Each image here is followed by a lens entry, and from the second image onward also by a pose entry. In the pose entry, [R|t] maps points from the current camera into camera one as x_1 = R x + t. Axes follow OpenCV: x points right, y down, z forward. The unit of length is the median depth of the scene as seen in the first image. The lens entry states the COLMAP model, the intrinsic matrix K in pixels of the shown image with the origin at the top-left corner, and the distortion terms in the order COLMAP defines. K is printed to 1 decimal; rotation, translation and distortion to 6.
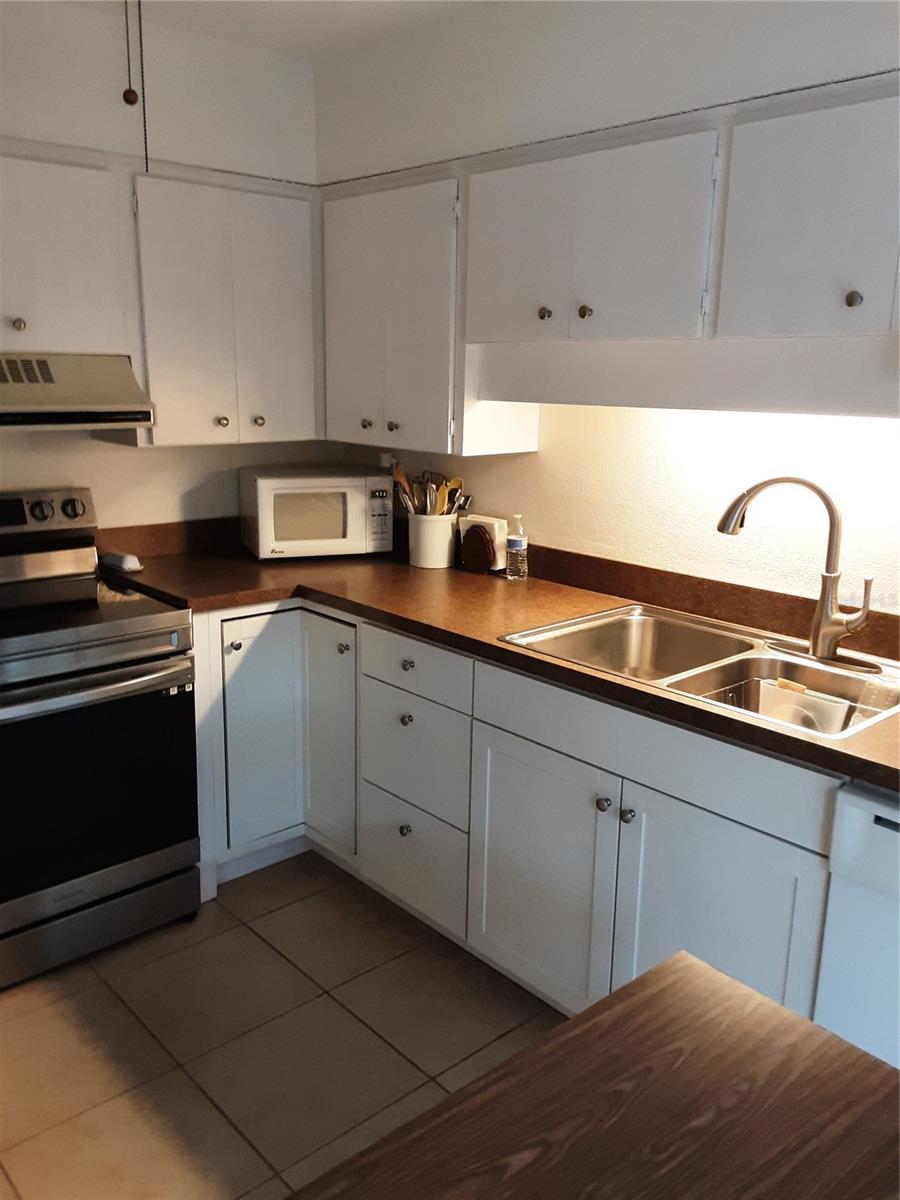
lens RADIAL K [[993.9, 0, 450.0], [0, 993.9, 600.0], [0, 0, 1]] dist [-0.002921, -0.004120]
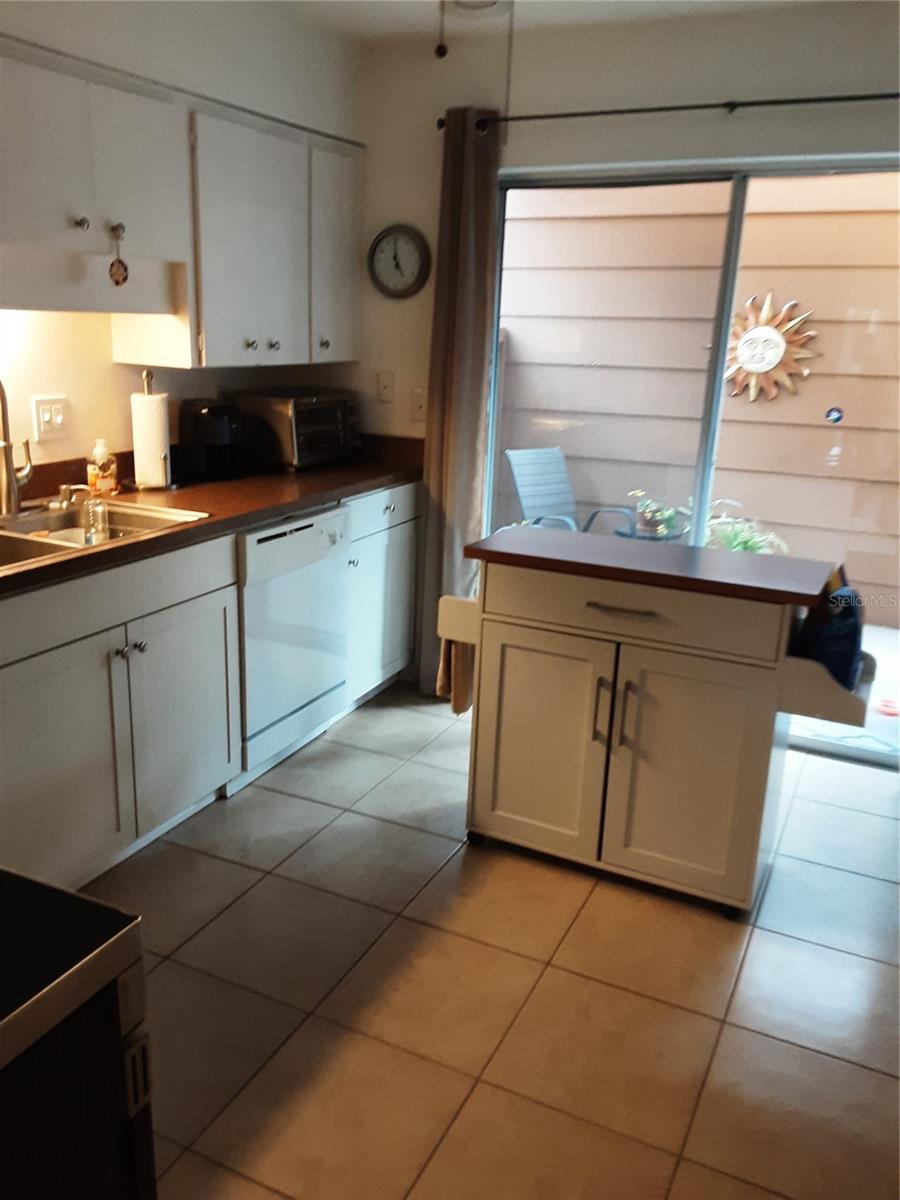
lens RADIAL K [[993.9, 0, 450.0], [0, 993.9, 600.0], [0, 0, 1]] dist [-0.002921, -0.004120]
pose [[-0.375479, -0.301576, 0.876394, -1.060686], [0.165403, 0.908599, 0.383523, -0.257671], [-0.911952, 0.288963, -0.291278, 0.987279]]
